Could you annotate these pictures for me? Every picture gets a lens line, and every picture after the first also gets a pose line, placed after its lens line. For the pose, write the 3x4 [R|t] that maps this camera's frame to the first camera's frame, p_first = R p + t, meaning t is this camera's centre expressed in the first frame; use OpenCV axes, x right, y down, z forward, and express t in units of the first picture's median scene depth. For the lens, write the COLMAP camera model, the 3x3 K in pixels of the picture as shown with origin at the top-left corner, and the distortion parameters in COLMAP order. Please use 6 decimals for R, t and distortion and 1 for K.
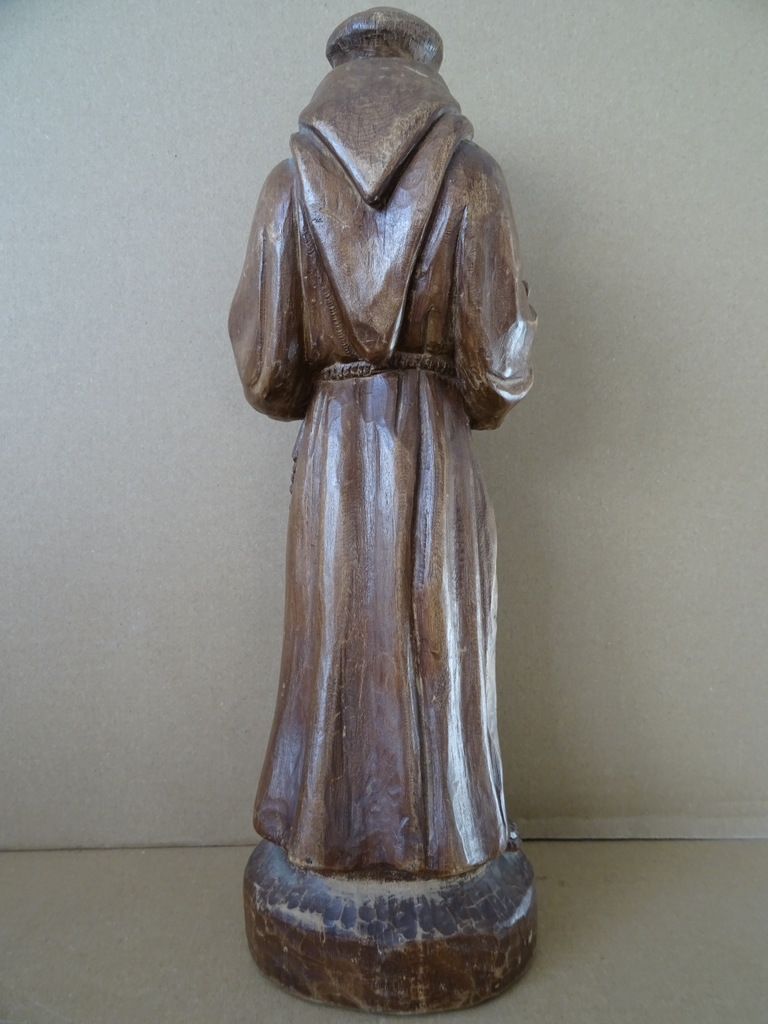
lens RADIAL K [[721.2, 0, 380.0], [0, 721.2, 507.3], [0, 0, 1]] dist [-0.007278, -0.008062]
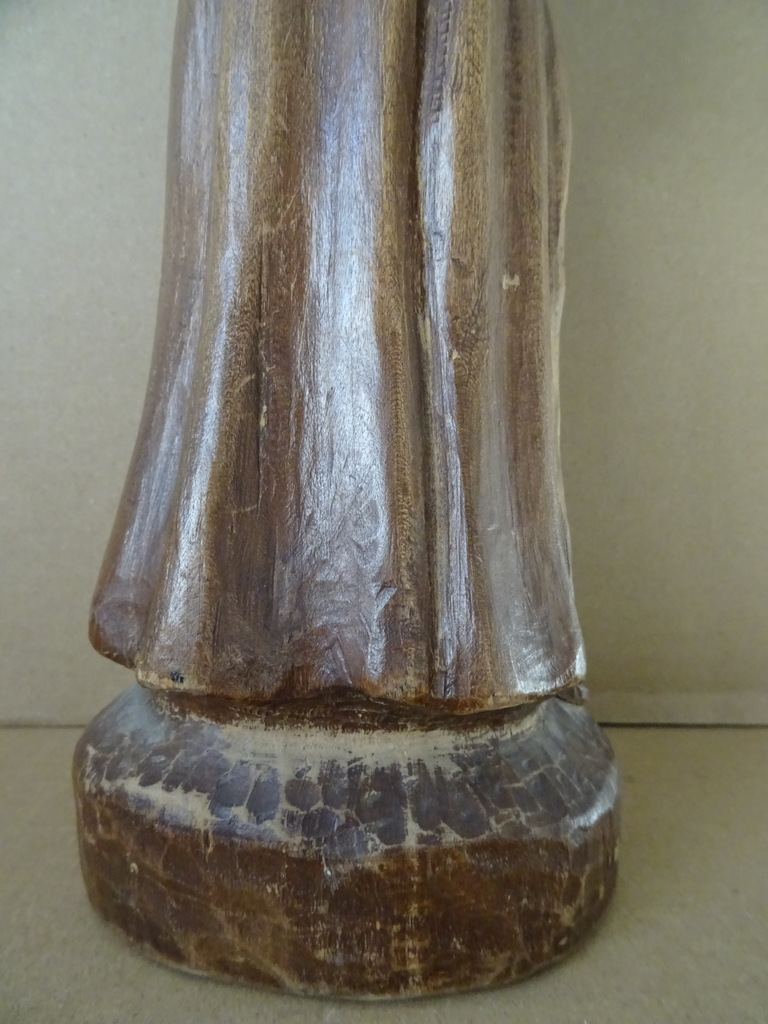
lens RADIAL K [[717.1, 0, 384.0], [0, 717.1, 512.0], [0, 0, 1]] dist [-0.000206, -0.009386]
pose [[0.998733, 0.025015, 0.043669, 0.010227], [-0.027294, 0.998253, 0.052395, 0.346890], [-0.042282, -0.053521, 0.997671, 0.525443]]
